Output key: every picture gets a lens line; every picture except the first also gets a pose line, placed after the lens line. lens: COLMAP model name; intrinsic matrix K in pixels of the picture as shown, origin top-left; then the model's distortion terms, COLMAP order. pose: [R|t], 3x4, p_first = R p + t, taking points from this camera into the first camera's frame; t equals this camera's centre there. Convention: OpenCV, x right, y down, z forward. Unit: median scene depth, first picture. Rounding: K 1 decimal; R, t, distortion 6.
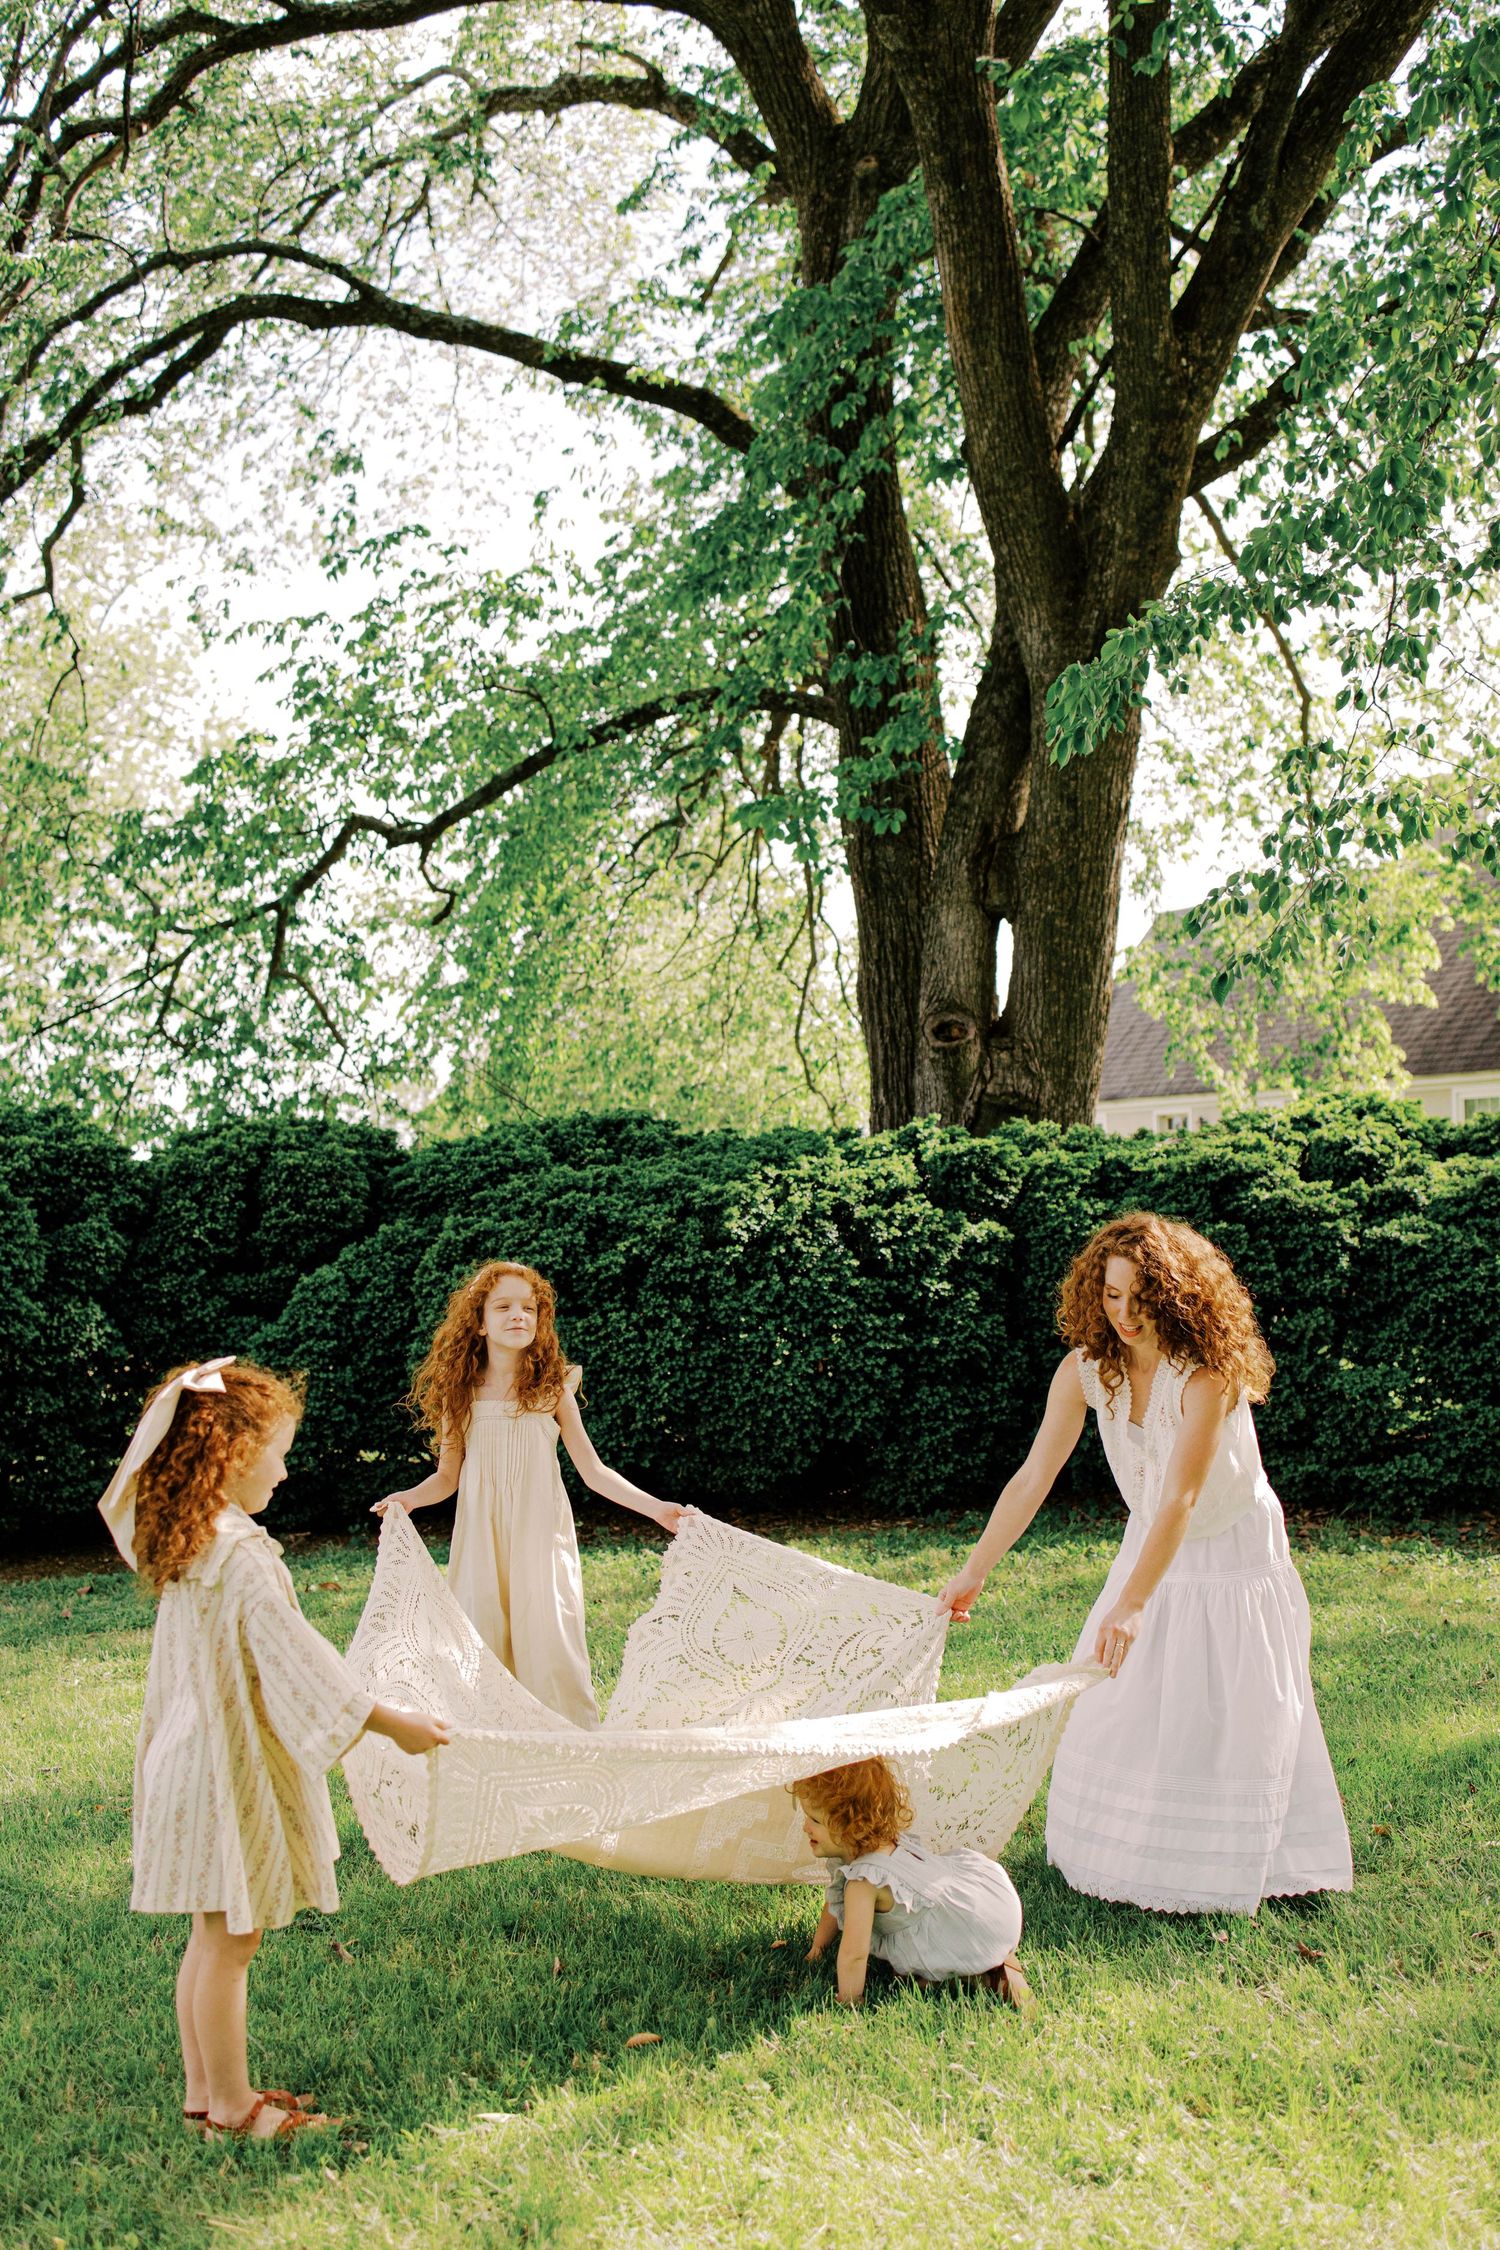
lens RADIAL K [[2226.7, 0, 748.0], [0, 2226.7, 1119.6], [0, 0, 1]] dist [0.023909, 0.000000]
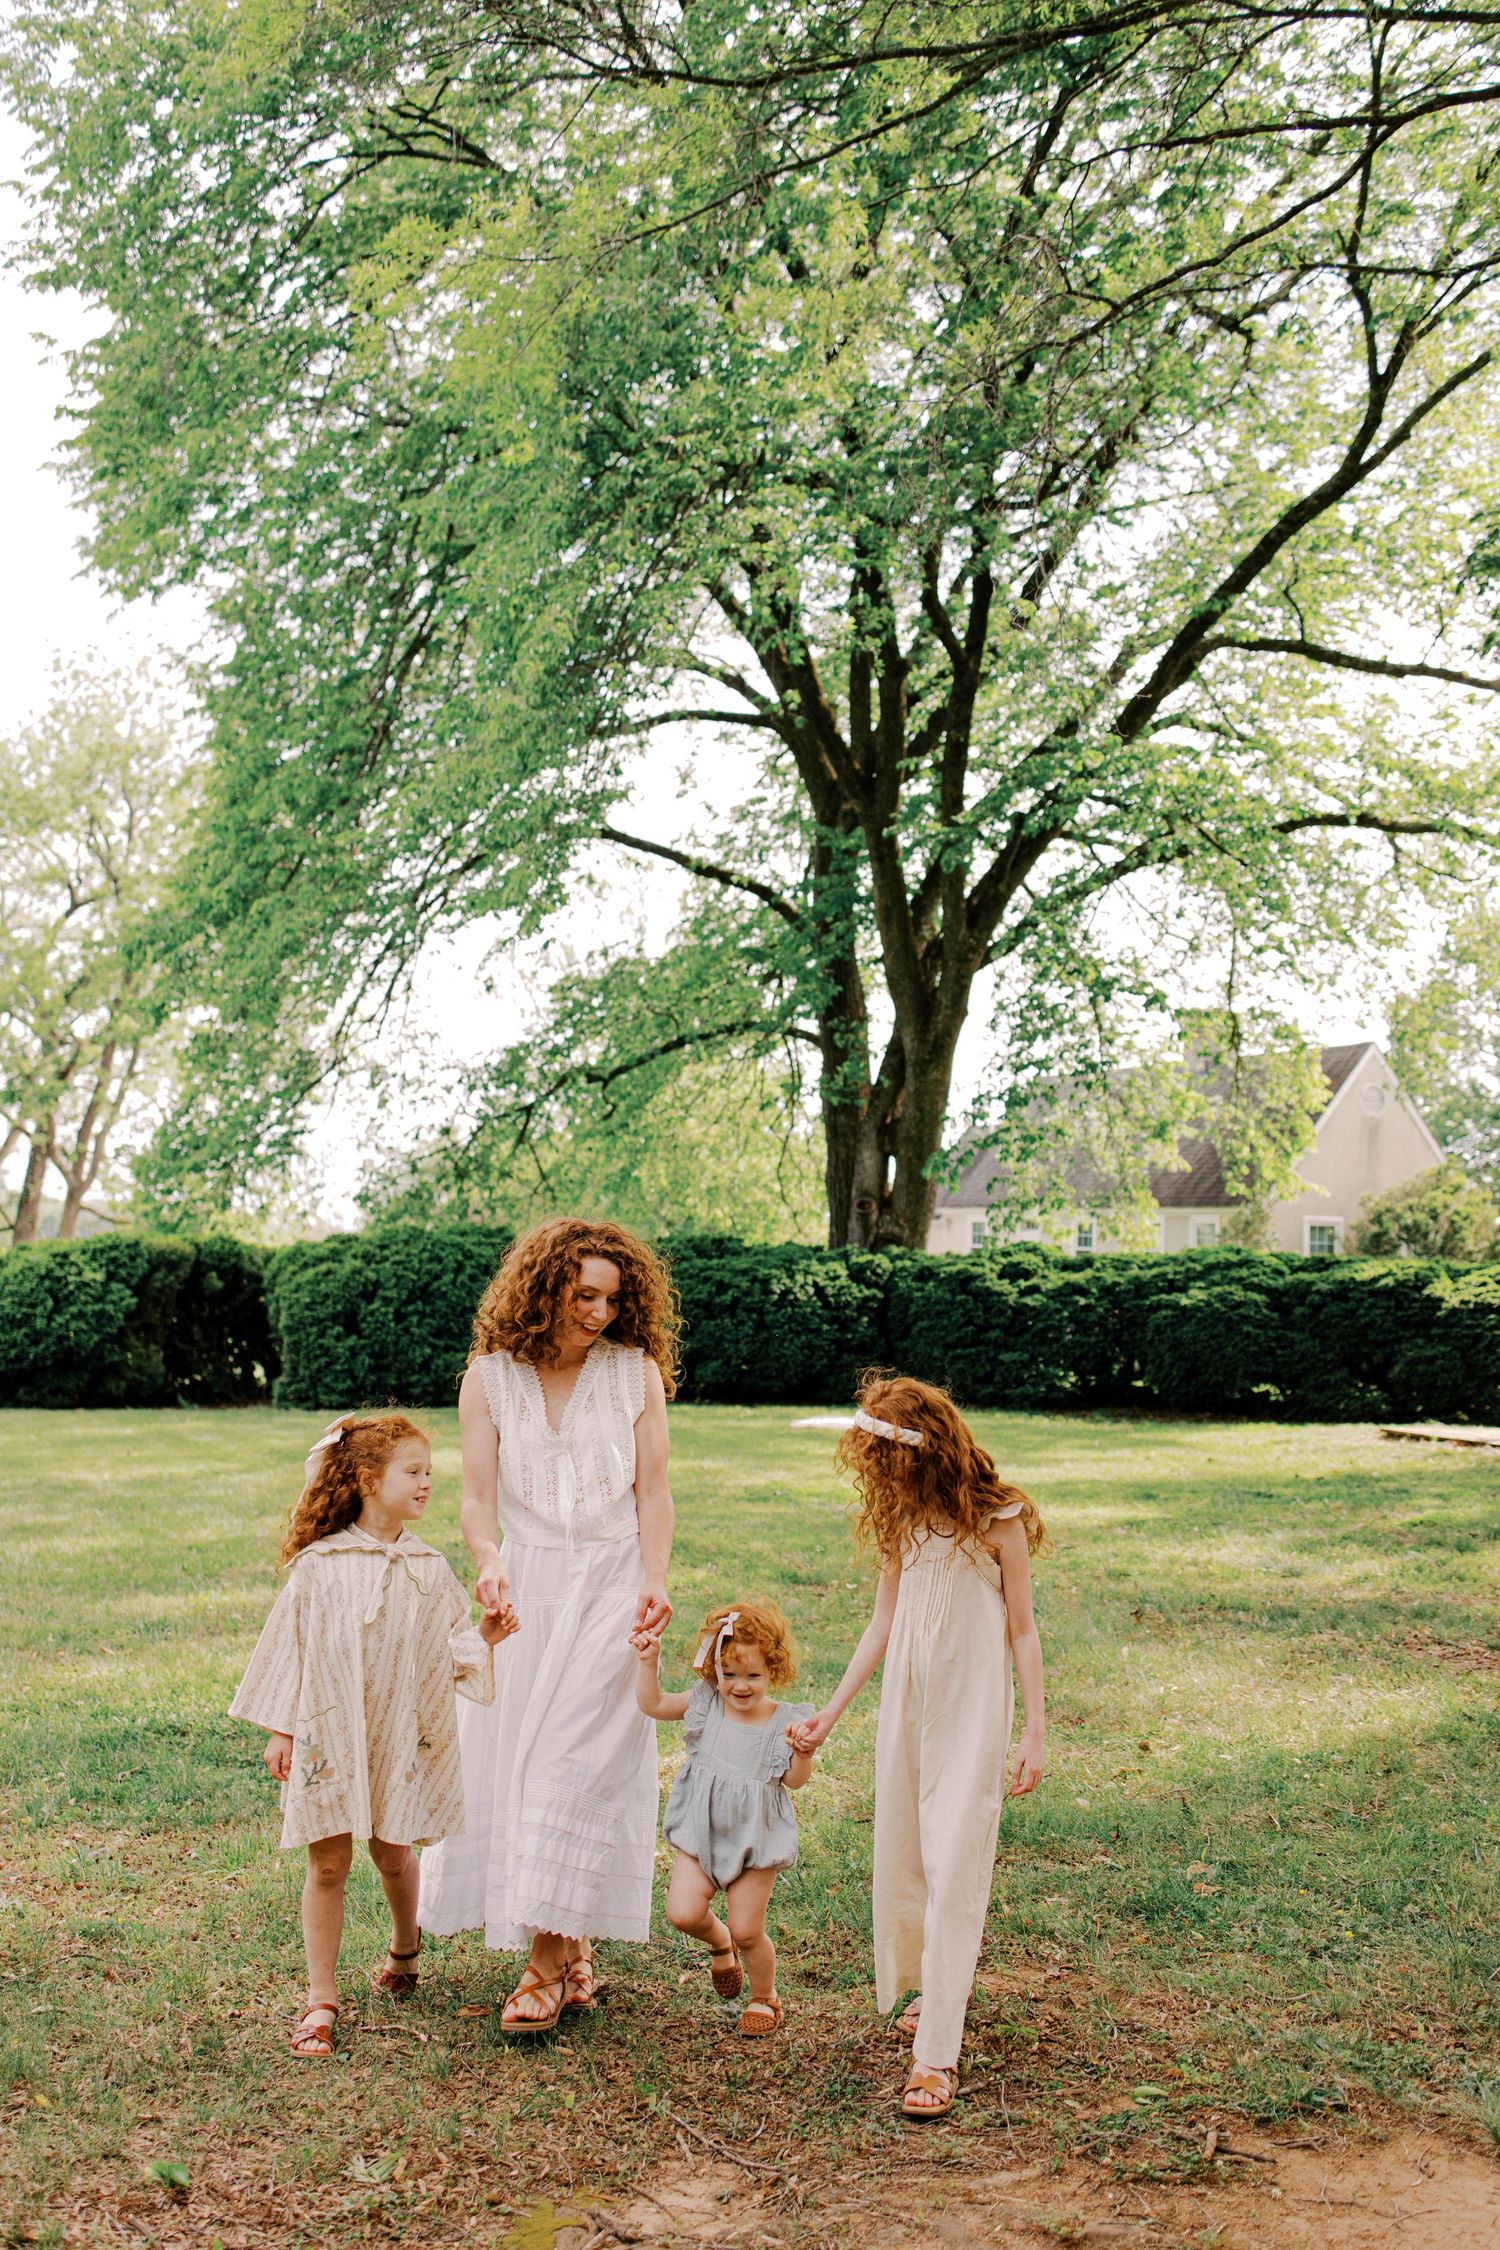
lens RADIAL K [[2226.7, 0, 754.2], [0, 2226.7, 1129.7], [0, 0, 1]] dist [0.023909, 0.000000]
pose [[0.998654, 0.046691, 0.022594, -0.078722], [-0.046204, 0.998698, -0.021611, -0.063445], [-0.023574, 0.020538, 0.999511, -1.297935]]
